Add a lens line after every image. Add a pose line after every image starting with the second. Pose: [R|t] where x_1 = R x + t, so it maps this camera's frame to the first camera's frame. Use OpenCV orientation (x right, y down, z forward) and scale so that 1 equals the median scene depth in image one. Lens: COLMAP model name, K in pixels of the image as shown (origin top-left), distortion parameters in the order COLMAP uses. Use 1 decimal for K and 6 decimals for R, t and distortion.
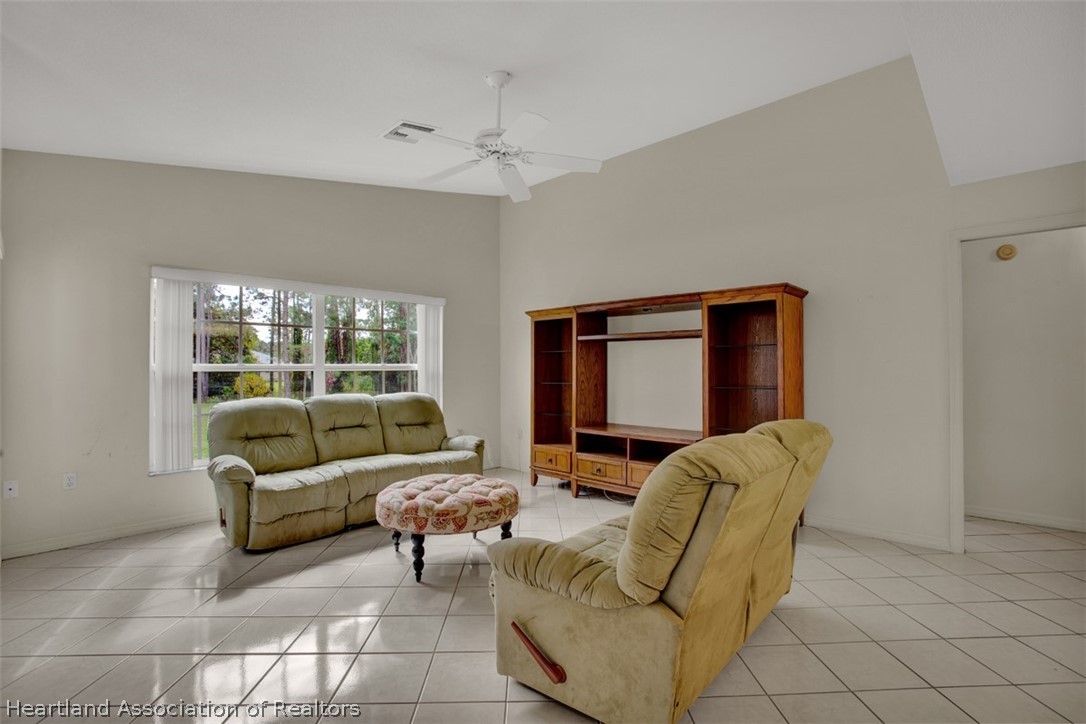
lens RADIAL K [[502.1, 0, 530.2], [0, 502.1, 363.3], [0, 0, 1]] dist [-0.002708, 0.000512]
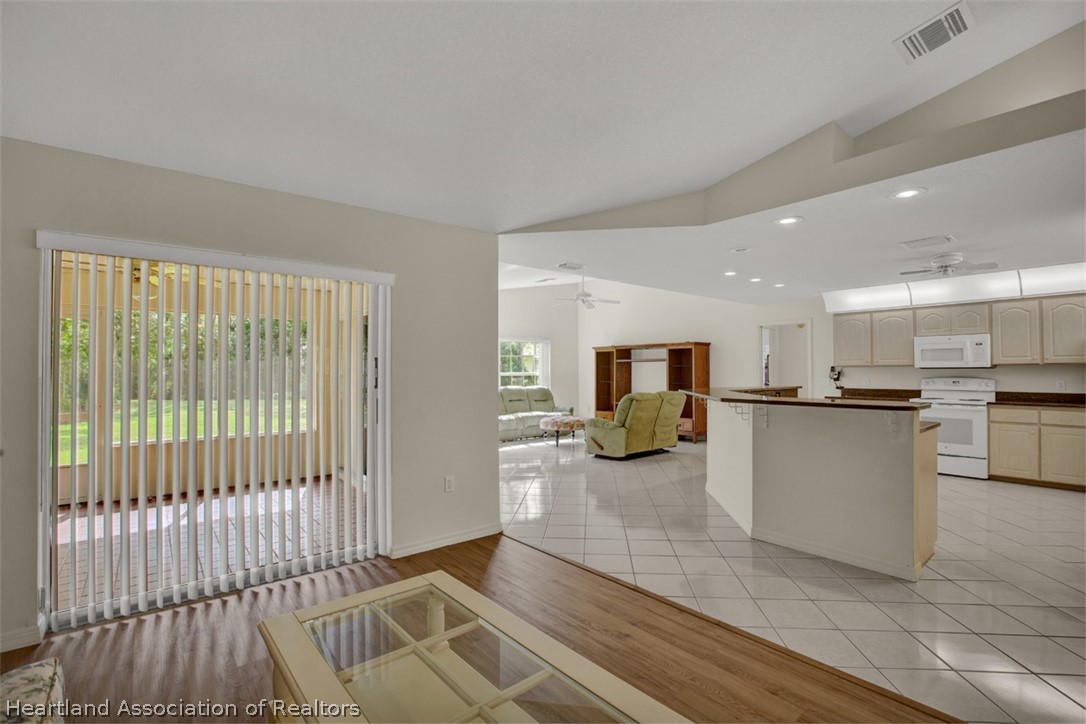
lens RADIAL K [[499.8, 0, 543.0], [0, 499.8, 362.0], [0, 0, 1]] dist [-0.015843, 0.000023]
pose [[0.995064, -0.002345, -0.099203, -0.008020], [0.001846, 0.999985, -0.005126, -0.039976], [0.099213, 0.004917, 0.995054, -1.382580]]
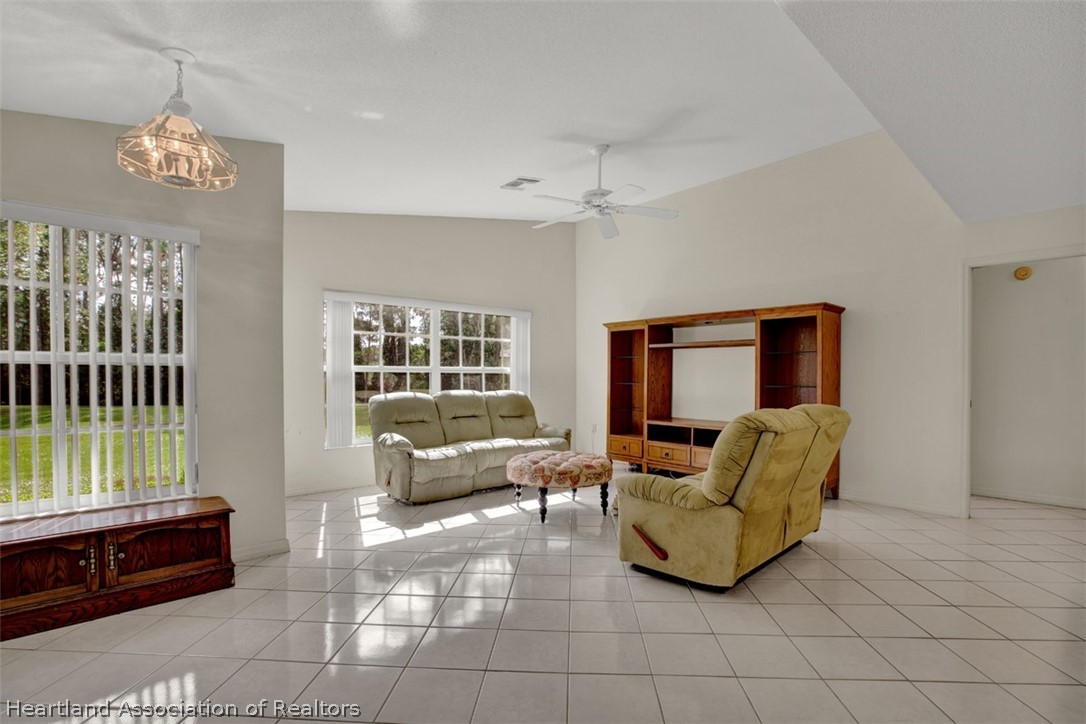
lens RADIAL K [[508.0, 0, 540.1], [0, 508.0, 379.2], [0, 0, 1]] dist [0.001064, 0.000444]
pose [[0.997705, 0.005823, -0.067461, -0.096990], [-0.004626, 0.999829, 0.017892, 0.010467], [0.067554, -0.017539, 0.997561, -0.273247]]
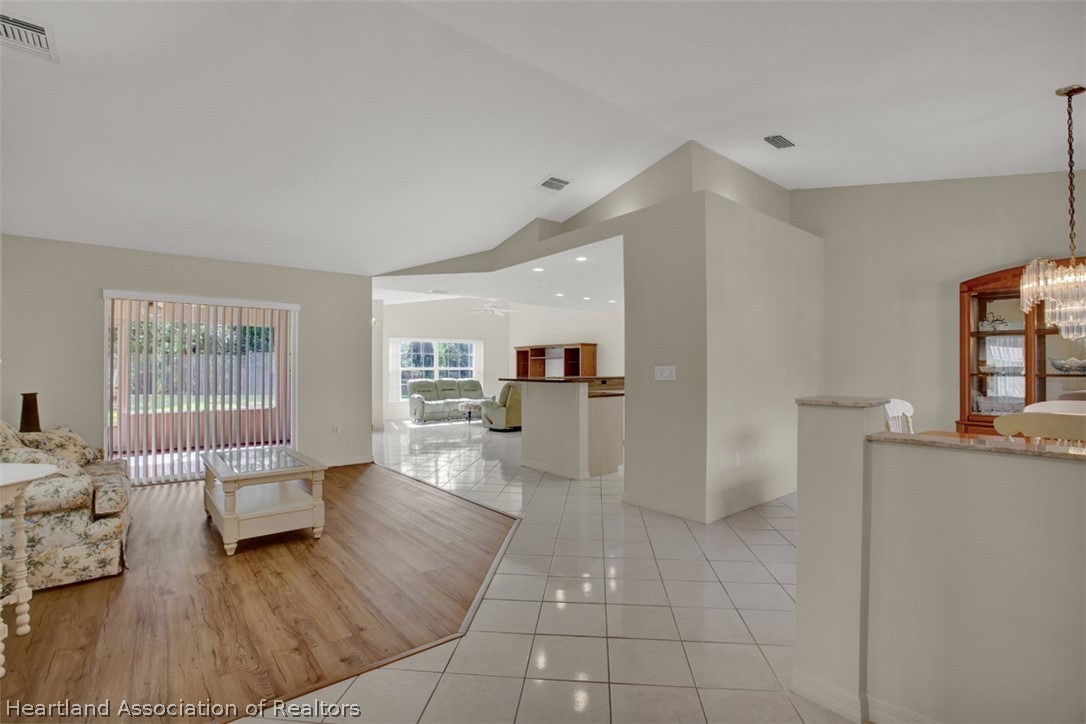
lens RADIAL K [[502.1, 0, 530.2], [0, 502.1, 363.3], [0, 0, 1]] dist [-0.002708, 0.000512]
pose [[0.991256, 0.001181, -0.131949, 0.521561], [-0.001386, 0.999998, -0.001462, -0.021140], [0.131947, 0.001632, 0.991255, -1.929233]]
